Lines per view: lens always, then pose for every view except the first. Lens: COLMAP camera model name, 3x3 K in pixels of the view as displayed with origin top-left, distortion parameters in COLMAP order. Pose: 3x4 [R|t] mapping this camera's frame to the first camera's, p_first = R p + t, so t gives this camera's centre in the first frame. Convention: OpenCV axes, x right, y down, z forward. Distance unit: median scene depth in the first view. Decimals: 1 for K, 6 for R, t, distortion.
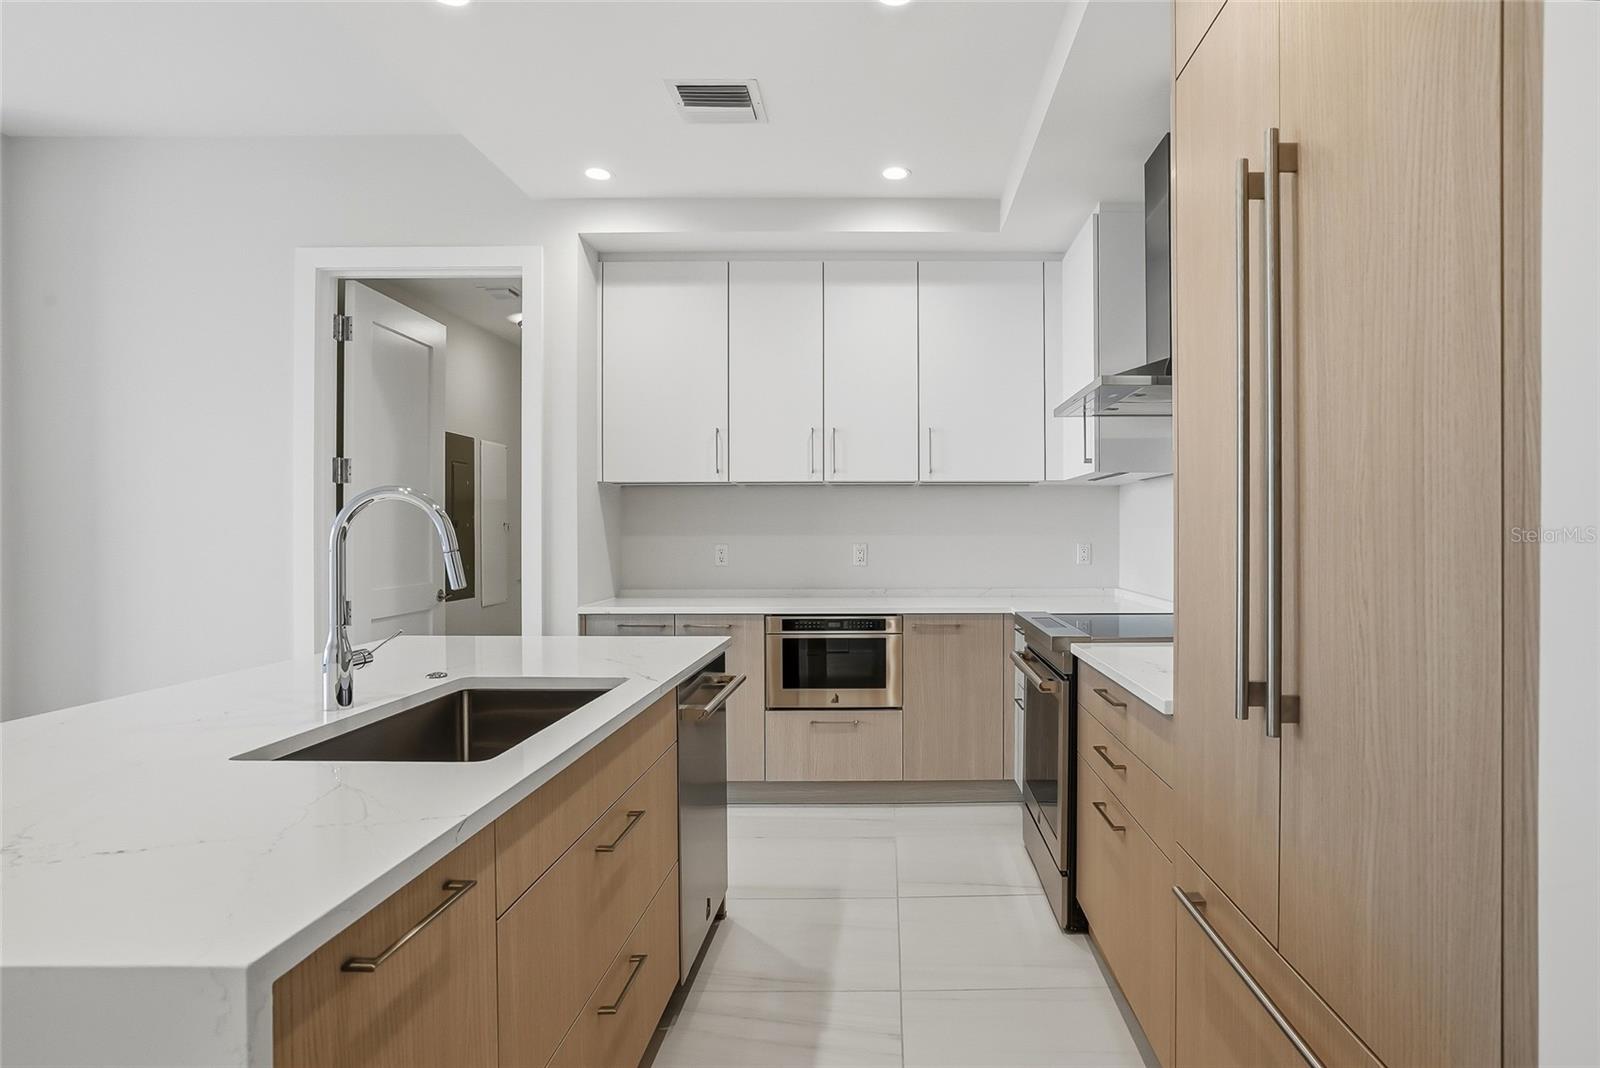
lens RADIAL K [[889.3, 0, 903.6], [0, 889.3, 537.1], [0, 0, 1]] dist [-0.048426, 0.018083]
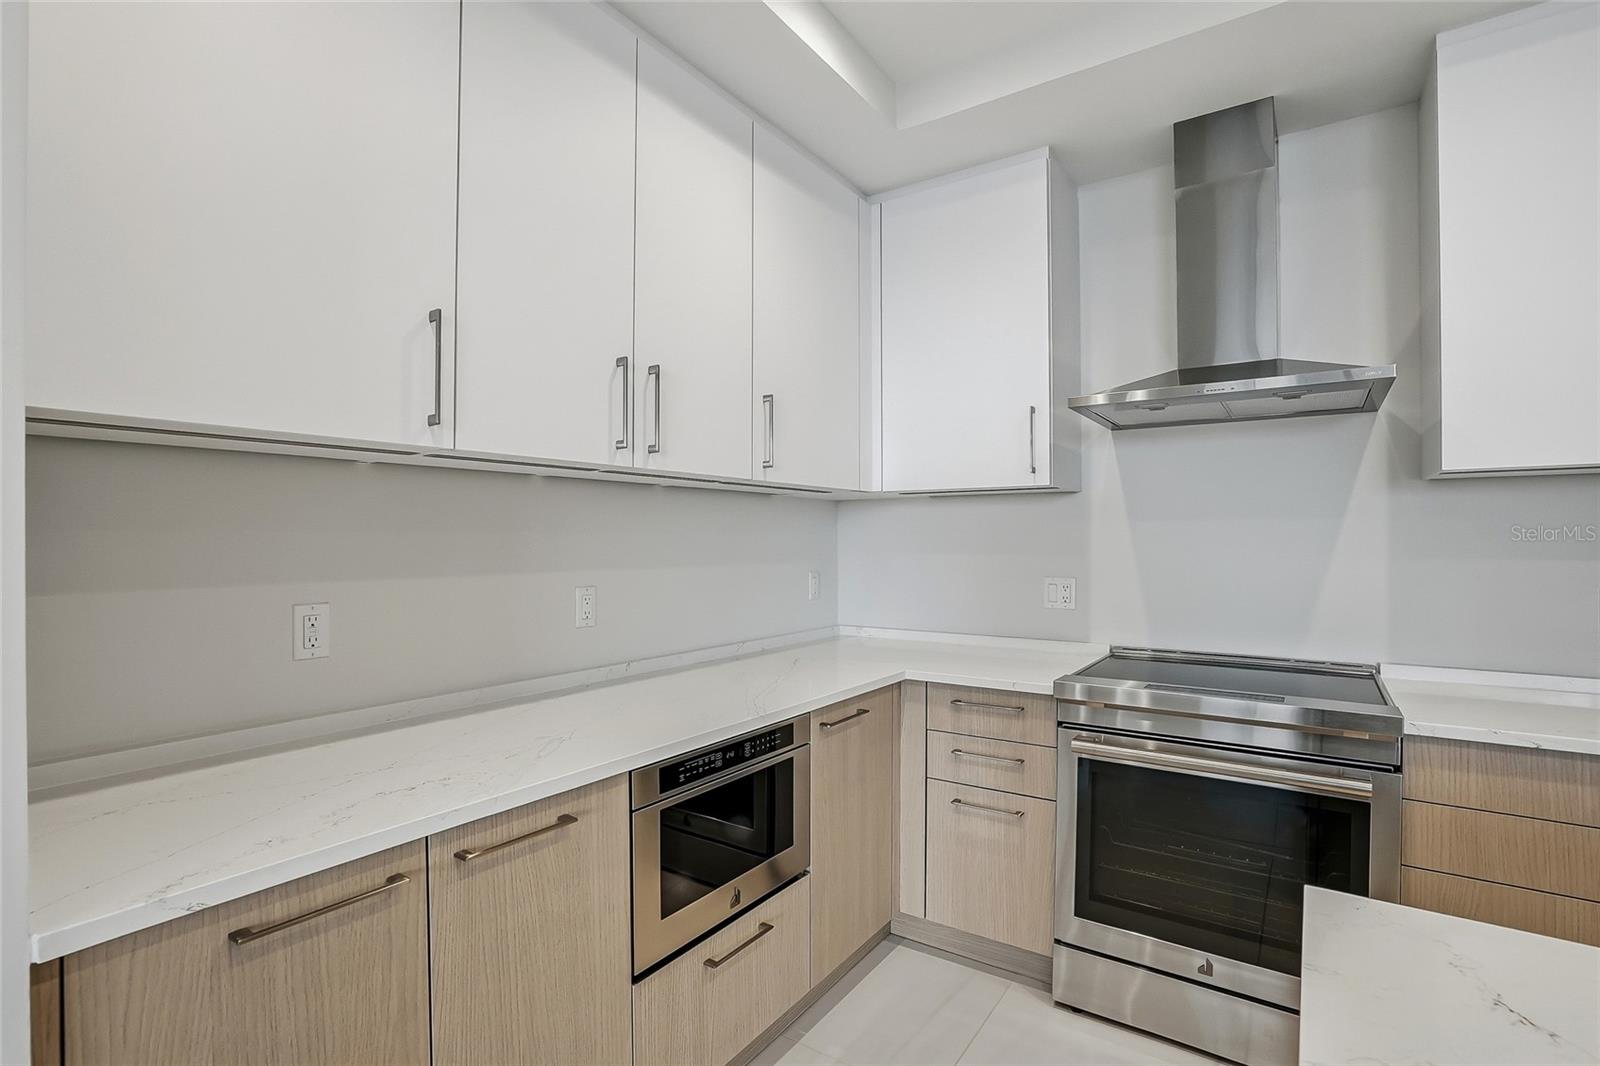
lens RADIAL K [[744.9, 0, 808.9], [0, 744.9, 530.6], [0, 0, 1]] dist [-0.061211, 0.027271]
pose [[0.576304, 0.011749, 0.817151, -0.402071], [0.005531, 0.999818, -0.018277, -0.020816], [-0.817217, 0.015052, 0.576134, 0.726865]]
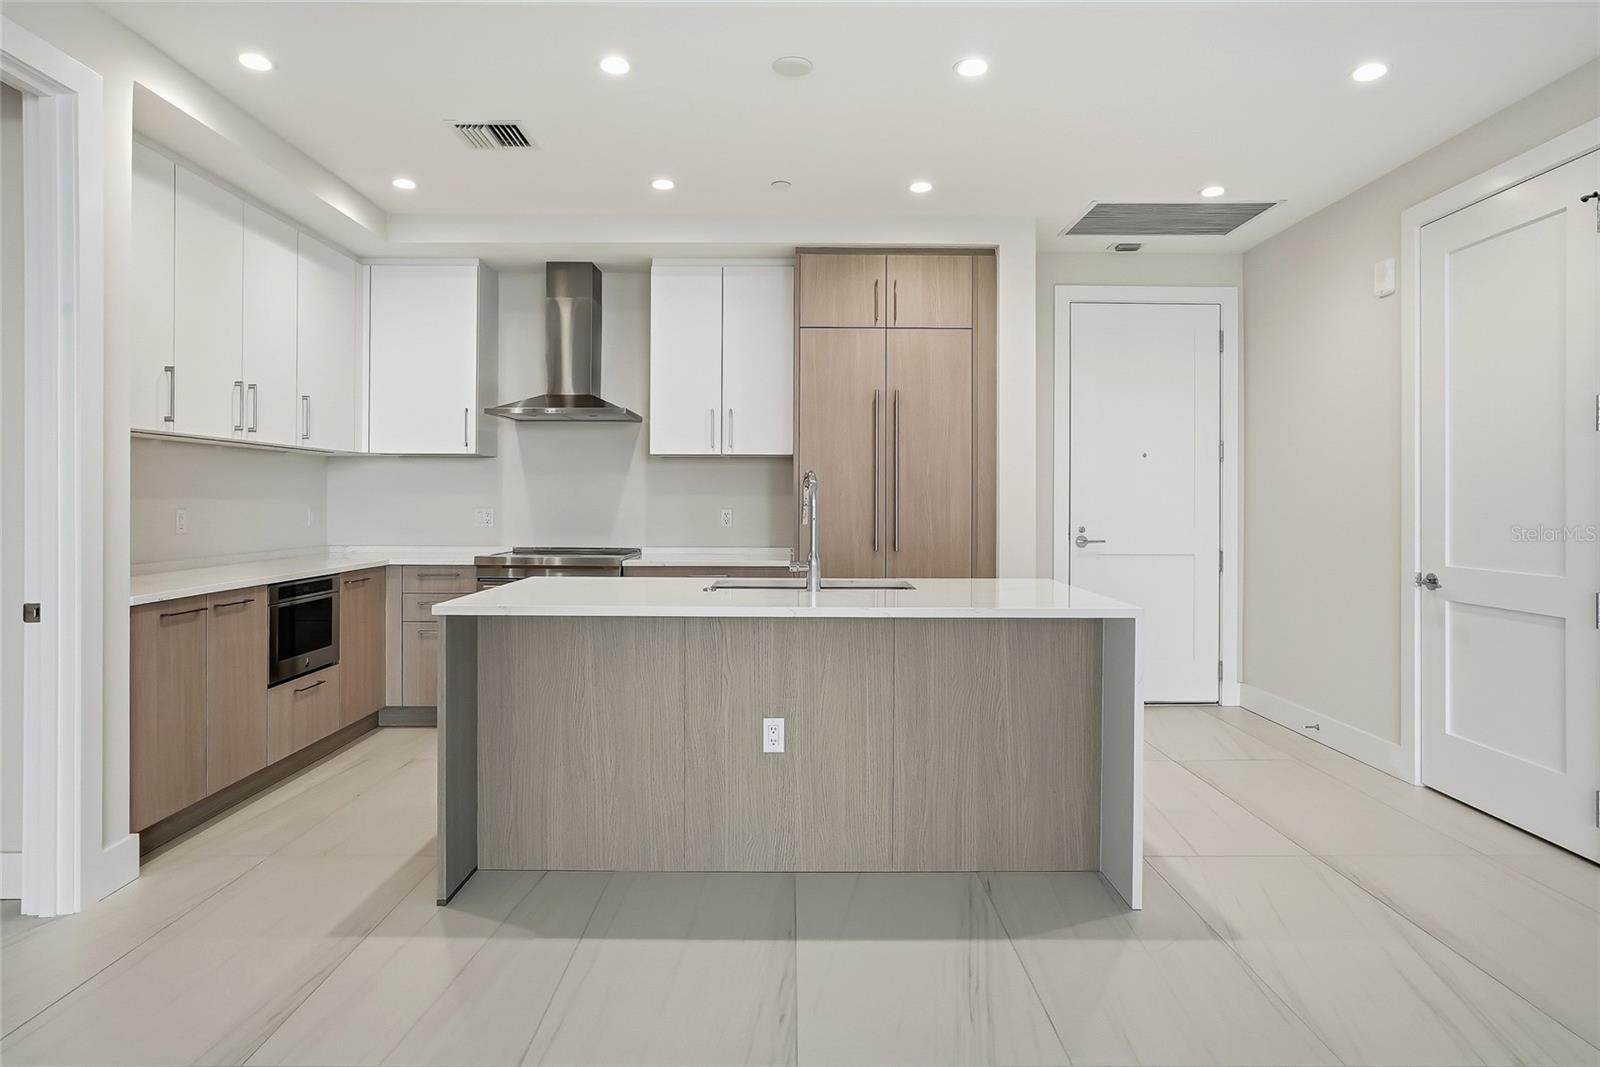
lens RADIAL K [[930.6, 0, 799.4], [0, 930.6, 502.7], [0, 0, 1]] dist [-0.019832, 0.002691]
pose [[0.003070, 0.000534, 0.999995, -1.122820], [0.003458, 0.999994, -0.000544, 0.004805], [-0.999989, 0.003460, 0.003068, 0.447491]]
